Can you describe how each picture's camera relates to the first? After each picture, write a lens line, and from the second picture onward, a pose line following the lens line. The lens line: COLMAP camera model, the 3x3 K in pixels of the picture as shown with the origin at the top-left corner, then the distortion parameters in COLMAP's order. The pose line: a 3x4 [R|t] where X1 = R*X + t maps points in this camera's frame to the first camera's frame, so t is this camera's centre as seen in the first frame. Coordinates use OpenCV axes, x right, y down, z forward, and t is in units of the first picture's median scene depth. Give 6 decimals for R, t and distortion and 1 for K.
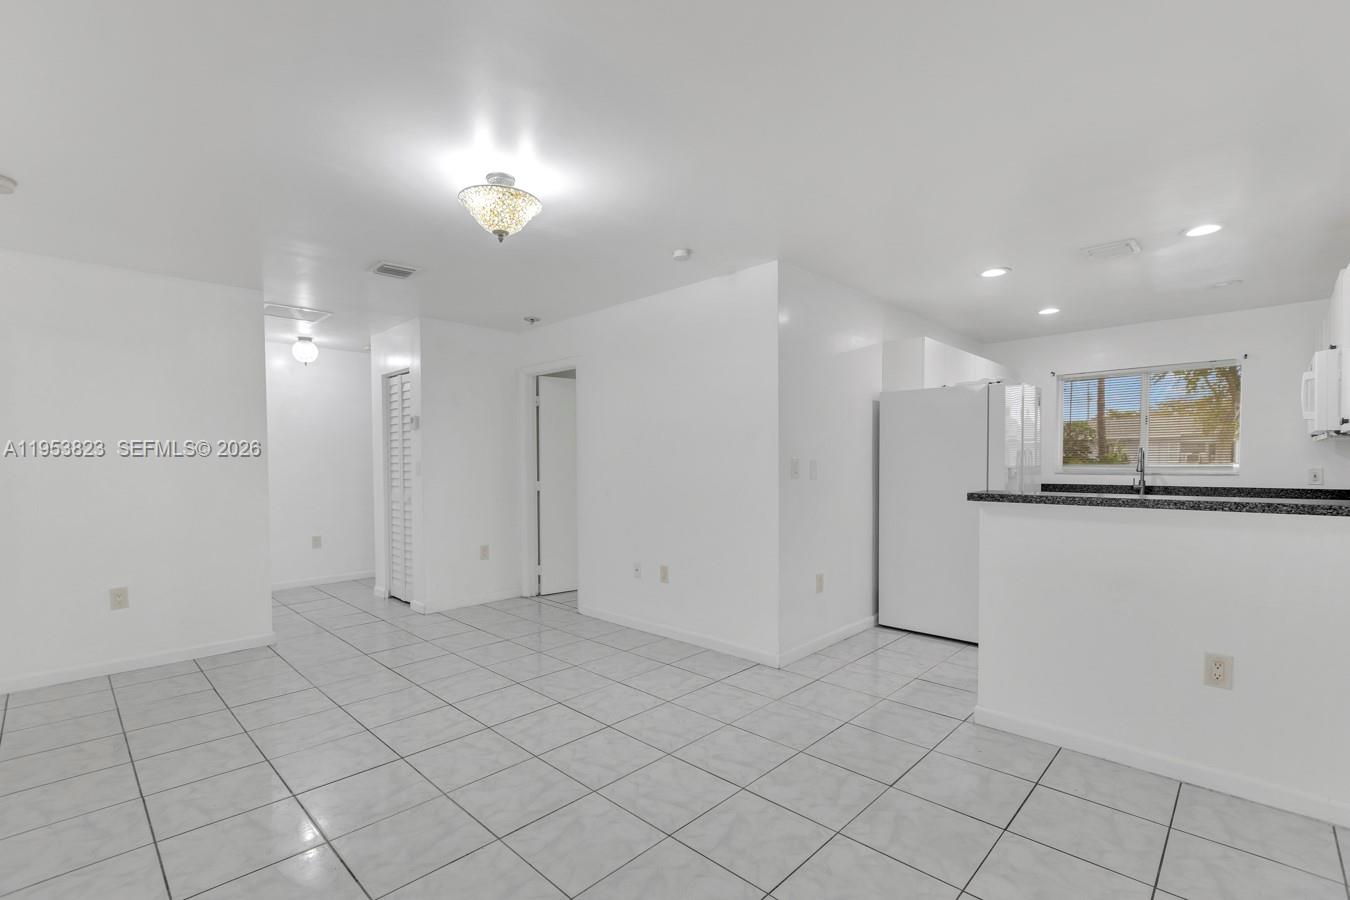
lens RADIAL K [[612.8, 0, 675.5], [0, 612.8, 480.6], [0, 0, 1]] dist [0.001298, 0.000180]
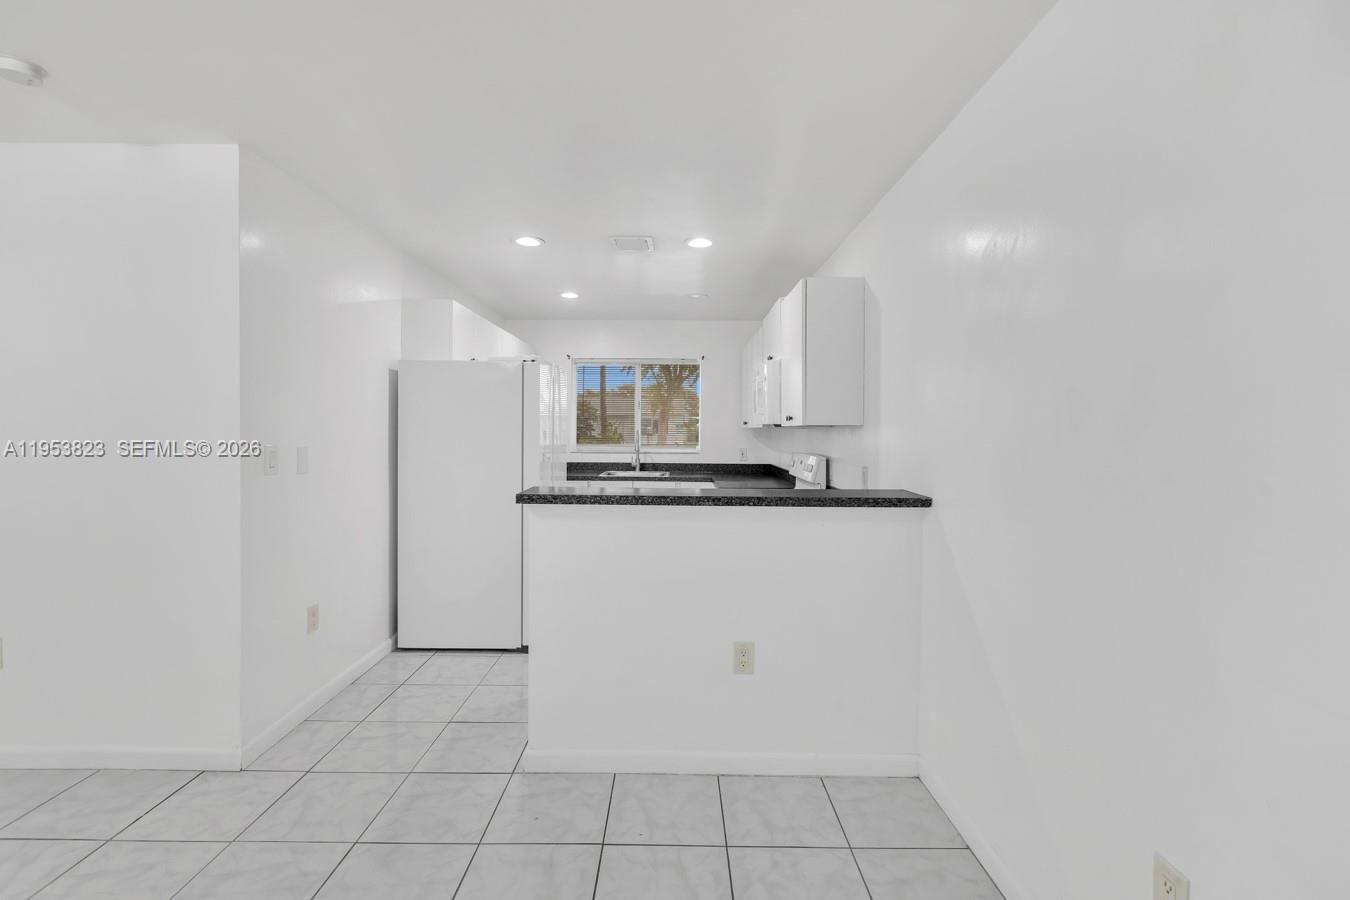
lens RADIAL K [[597.2, 0, 672.3], [0, 597.2, 438.4], [0, 0, 1]] dist [0.002719, 0.000126]
pose [[0.721819, 0.001607, 0.692080, 0.054730], [0.008210, 0.999907, -0.010884, -0.031990], [-0.692033, 0.013538, 0.721739, 0.204690]]
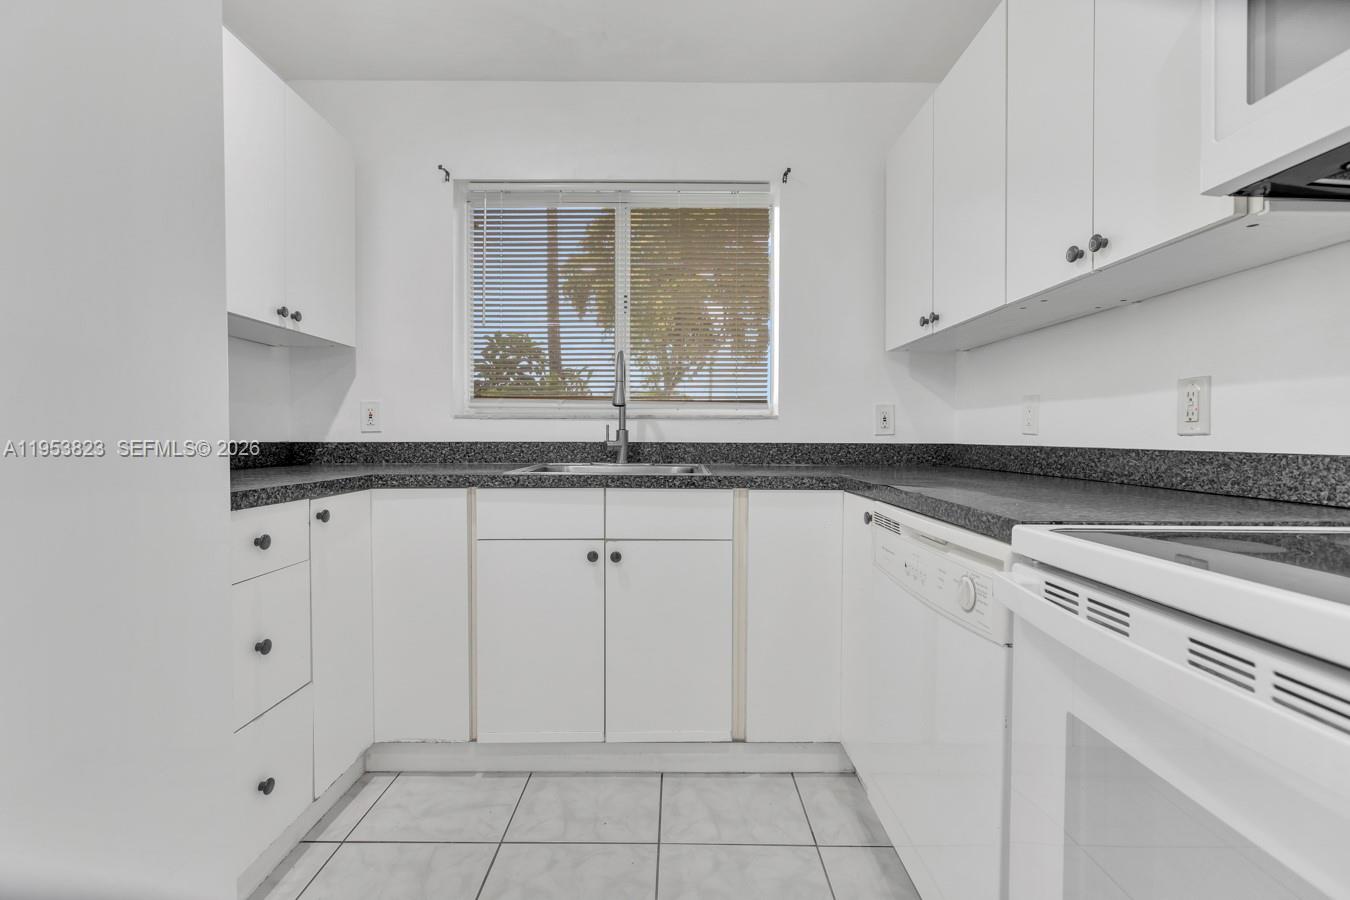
lens RADIAL K [[597.2, 0, 672.3], [0, 597.2, 438.4], [0, 0, 1]] dist [0.002719, 0.000126]
pose [[0.716909, 0.003520, 0.697158, 0.629203], [0.014787, 0.999686, -0.020253, 0.019249], [-0.697010, 0.024828, 0.716631, 0.862097]]
